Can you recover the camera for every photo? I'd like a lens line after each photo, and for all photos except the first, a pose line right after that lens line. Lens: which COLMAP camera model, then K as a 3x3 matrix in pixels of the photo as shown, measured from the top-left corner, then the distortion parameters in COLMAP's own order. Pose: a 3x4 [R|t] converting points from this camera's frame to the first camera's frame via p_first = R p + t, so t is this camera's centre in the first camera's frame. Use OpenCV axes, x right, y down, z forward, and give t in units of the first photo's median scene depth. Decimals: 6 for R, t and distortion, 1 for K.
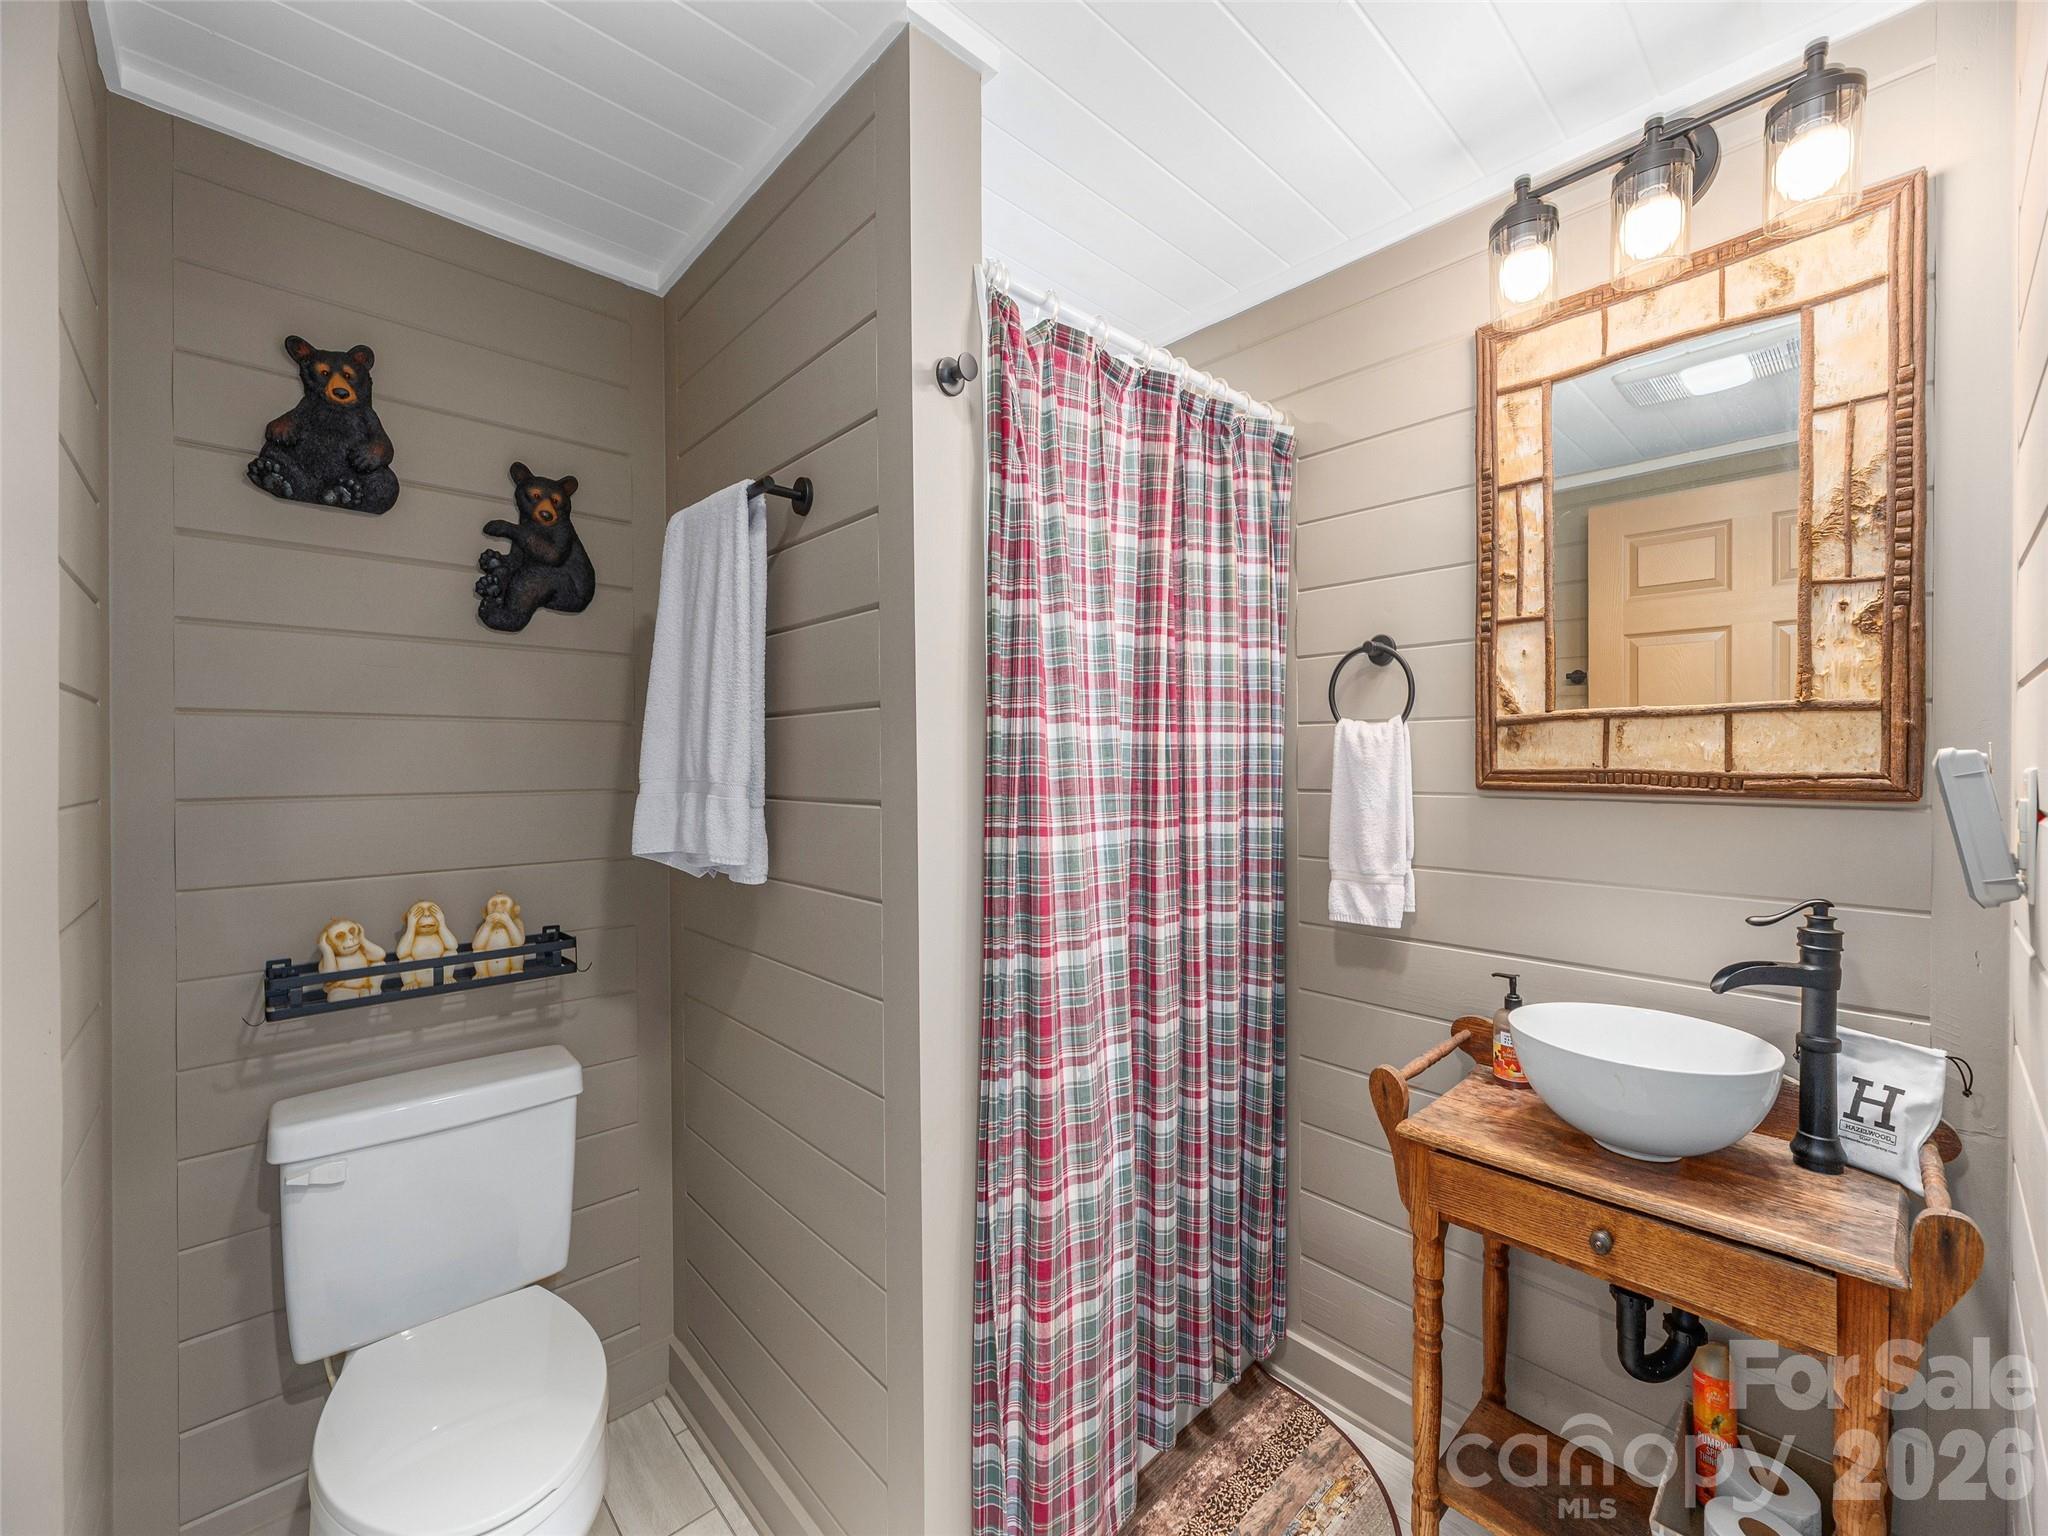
lens RADIAL K [[834.6, 0, 1024.0], [0, 834.6, 768.0], [0, 0, 1]] dist [-0.000259, -0.000129]
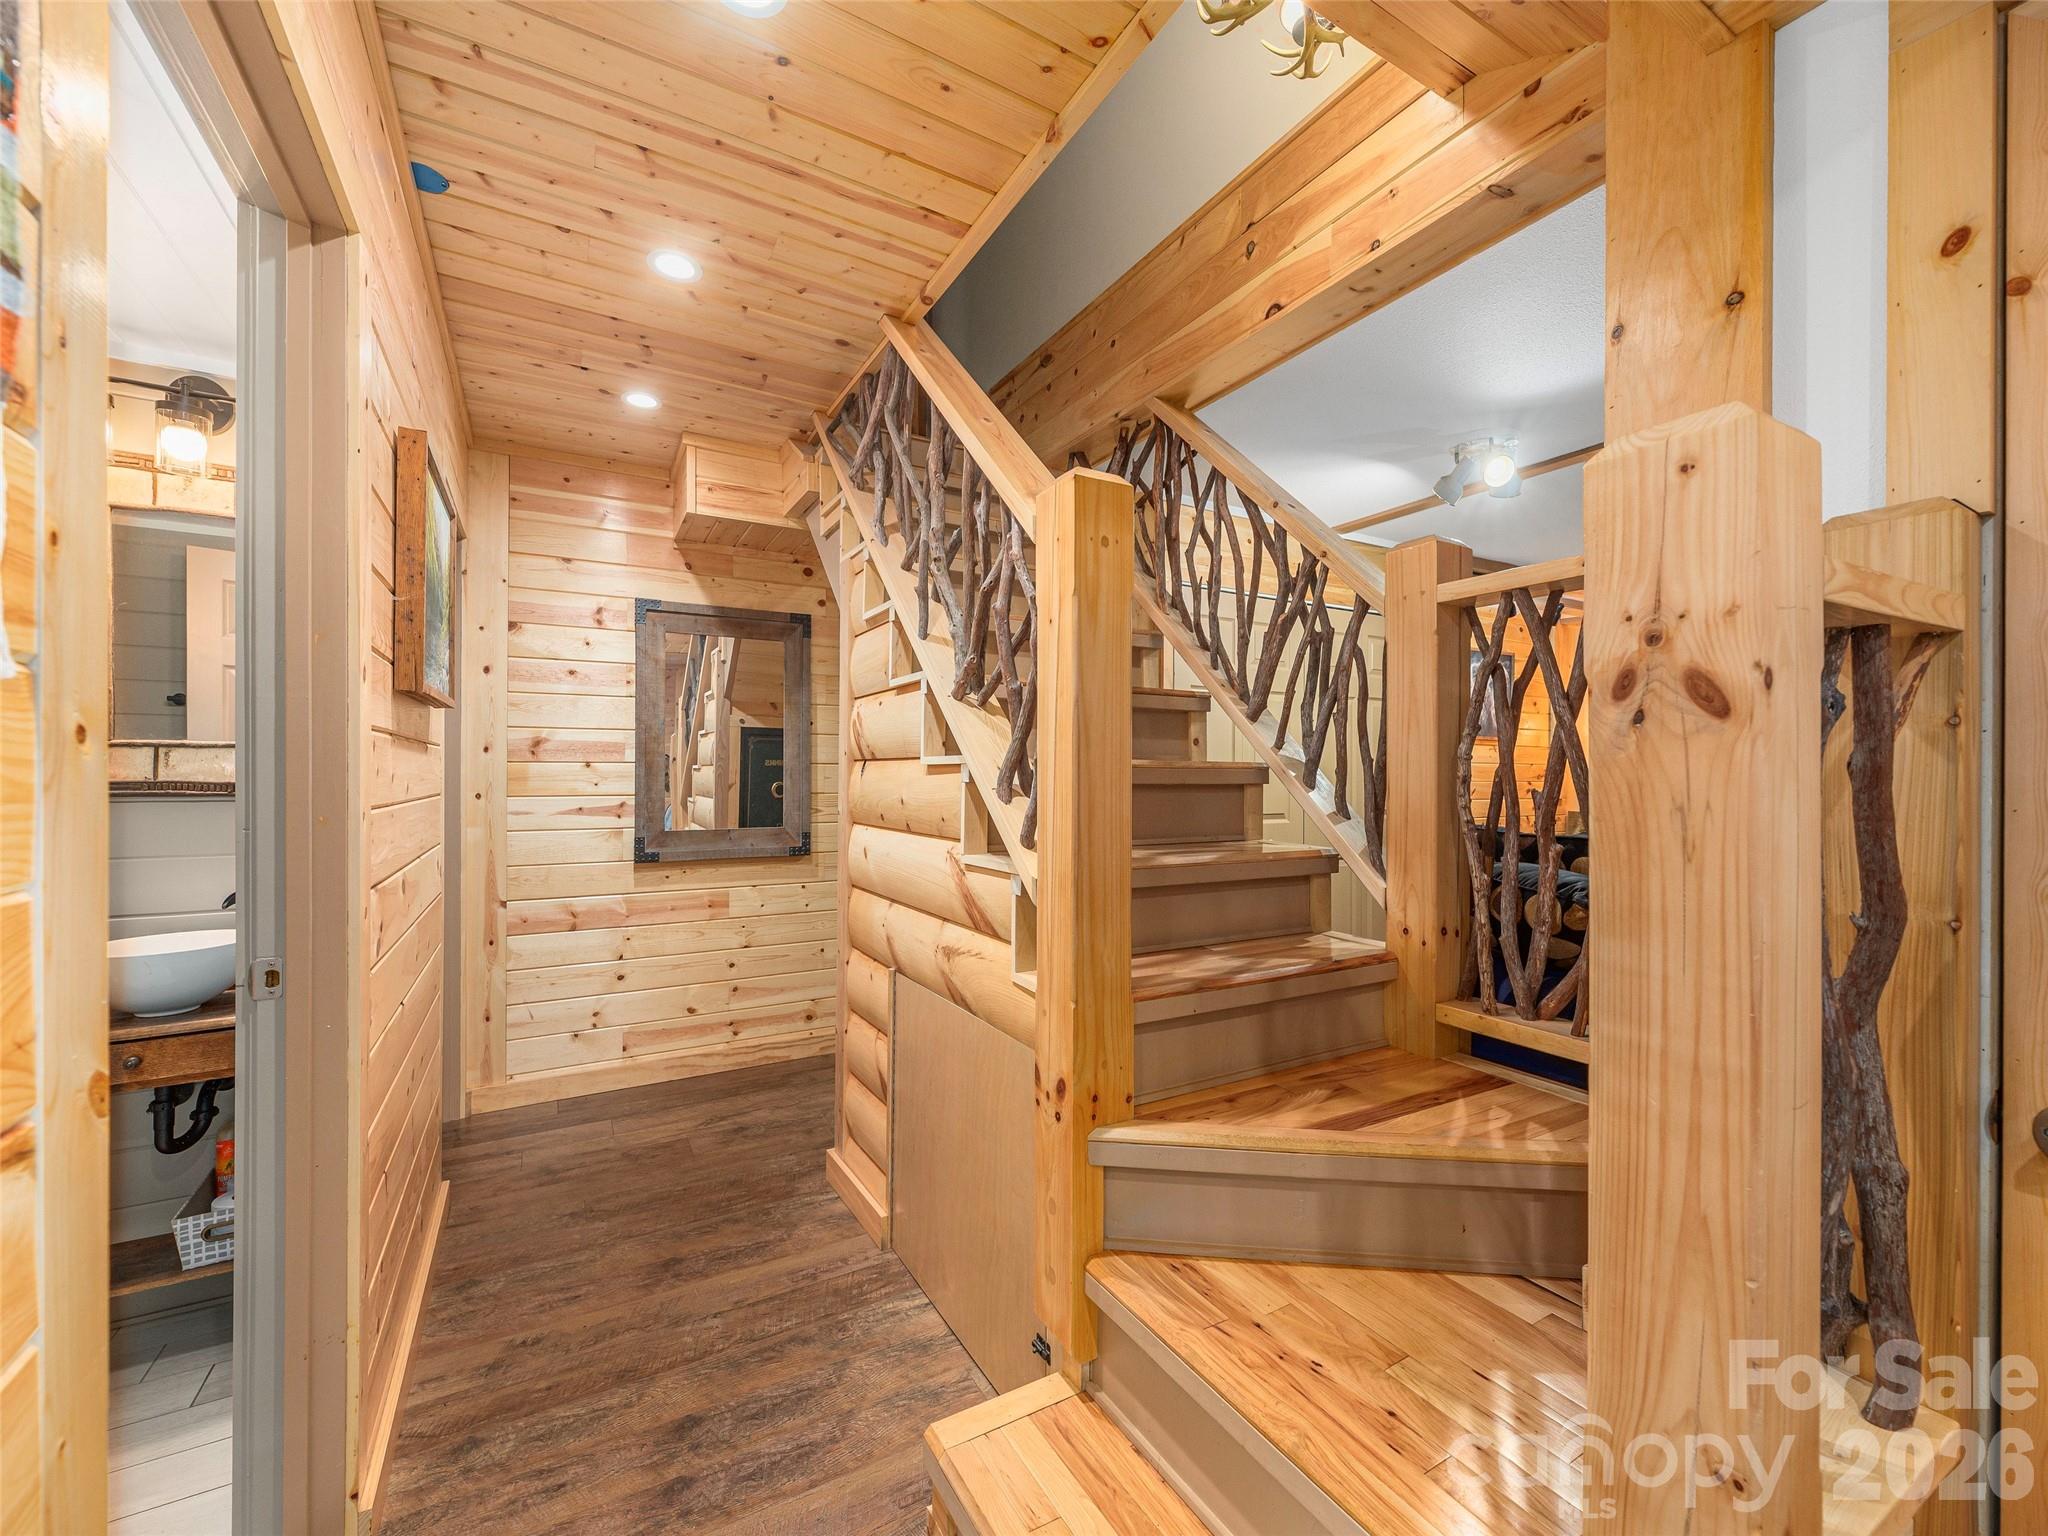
lens RADIAL K [[834.6, 0, 1024.0], [0, 834.6, 768.0], [0, 0, 1]] dist [-0.000259, -0.000129]
pose [[0.229569, 0.001152, 0.973292, -0.413275], [0.001323, 0.999998, -0.001495, -0.017370], [-0.973291, 0.001631, 0.229567, -0.882098]]
